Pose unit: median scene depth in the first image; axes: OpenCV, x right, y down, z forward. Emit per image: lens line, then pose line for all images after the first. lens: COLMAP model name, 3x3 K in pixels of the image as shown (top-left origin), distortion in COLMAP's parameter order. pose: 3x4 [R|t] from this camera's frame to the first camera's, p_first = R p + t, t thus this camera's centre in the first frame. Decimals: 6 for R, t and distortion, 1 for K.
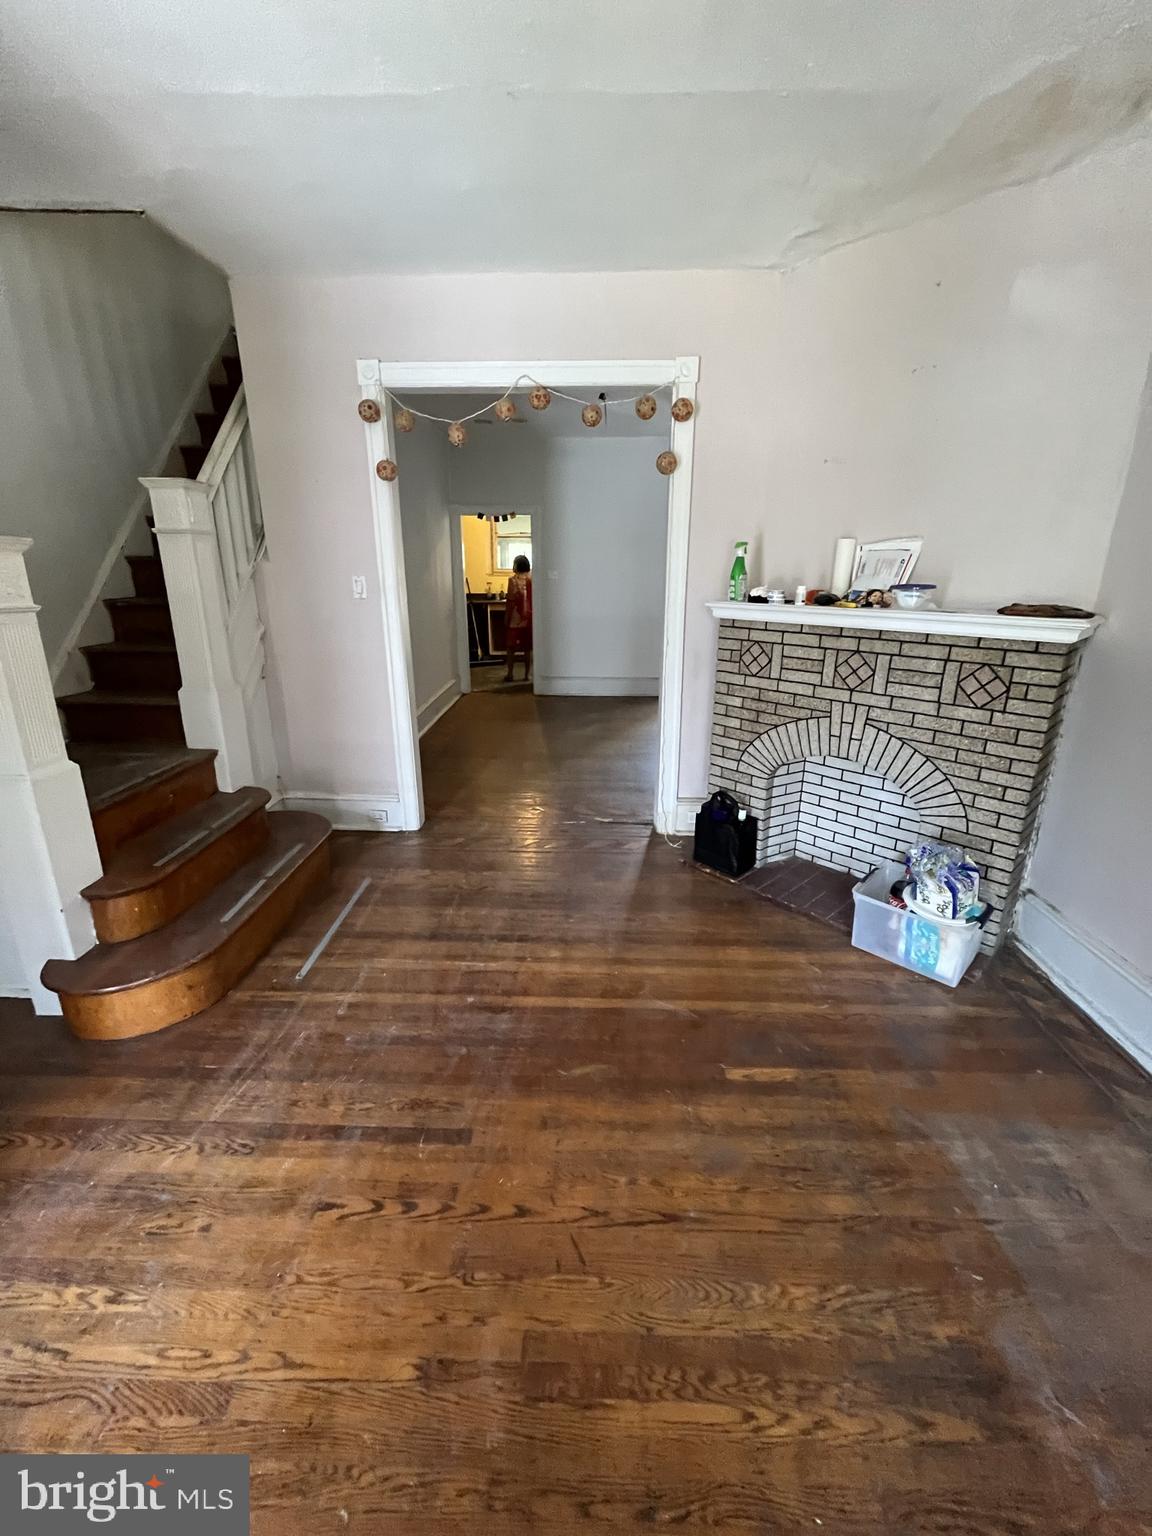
lens RADIAL K [[618.3, 0, 567.3], [0, 618.3, 759.9], [0, 0, 1]] dist [-0.005529, 0.000937]
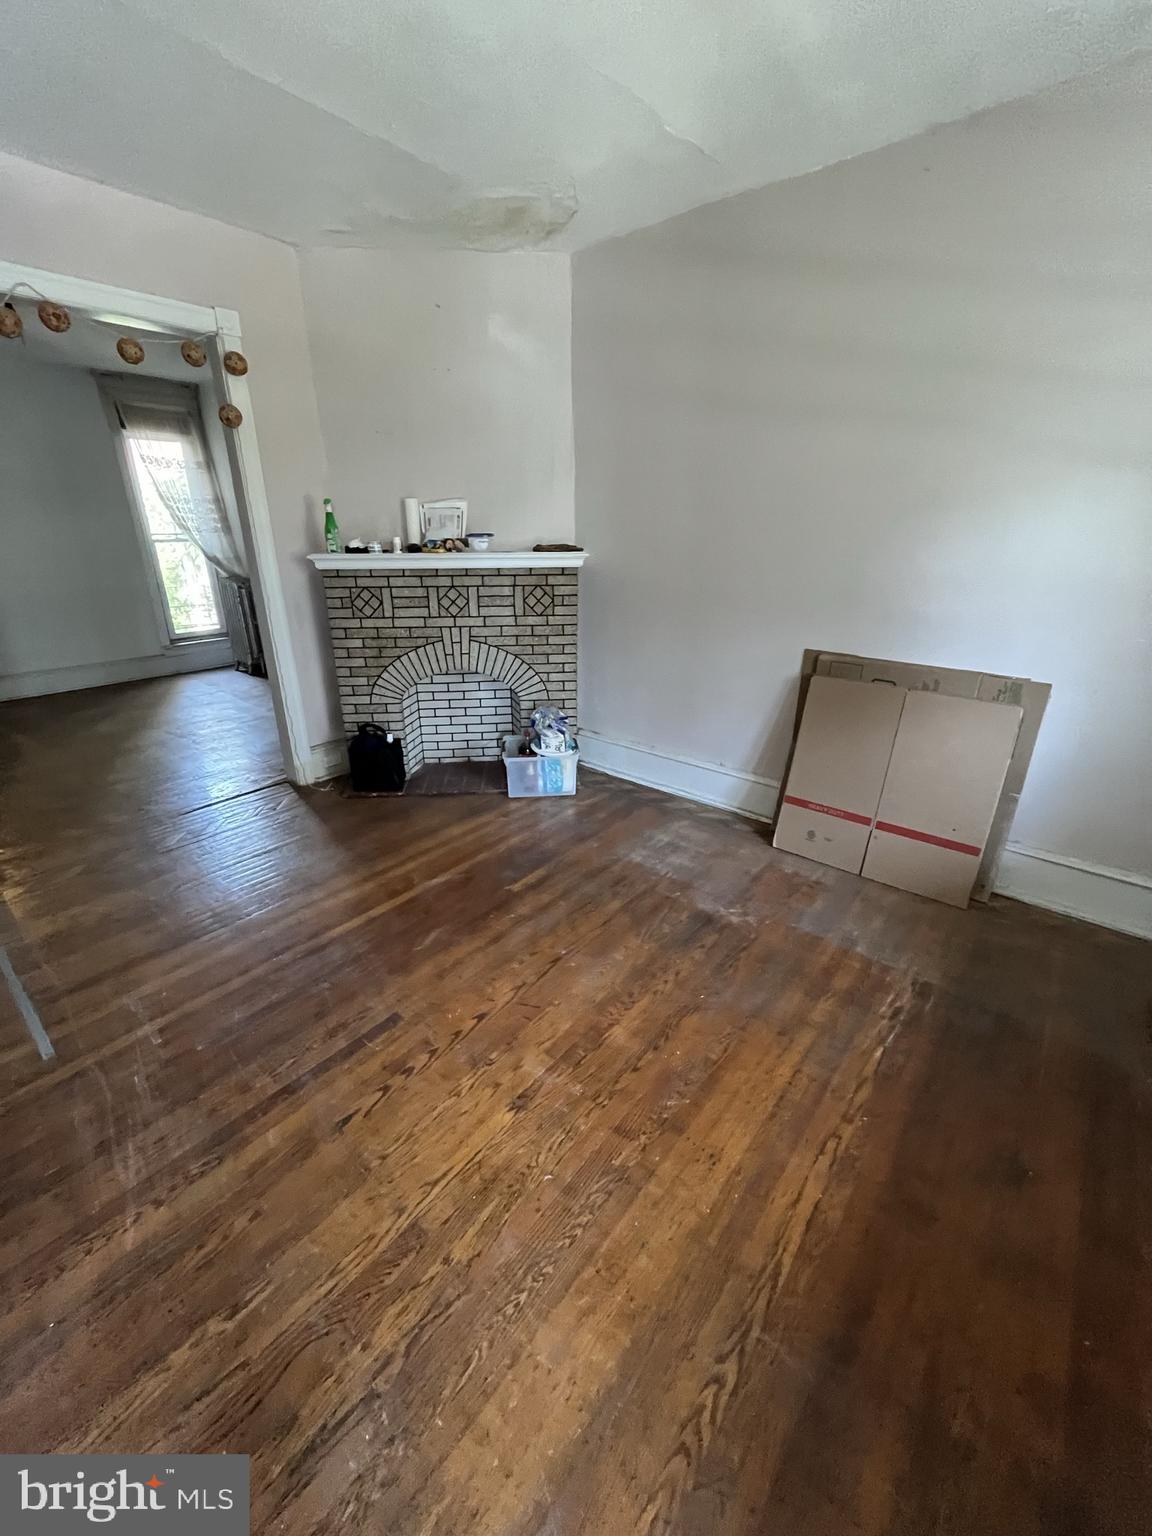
lens RADIAL K [[618.3, 0, 568.3], [0, 618.3, 761.0], [0, 0, 1]] dist [-0.005529, 0.000937]
pose [[0.622081, -0.281975, 0.730414, -0.467515], [0.240922, 0.956572, 0.164094, 0.024873], [-0.744964, 0.073893, 0.662999, -0.031384]]
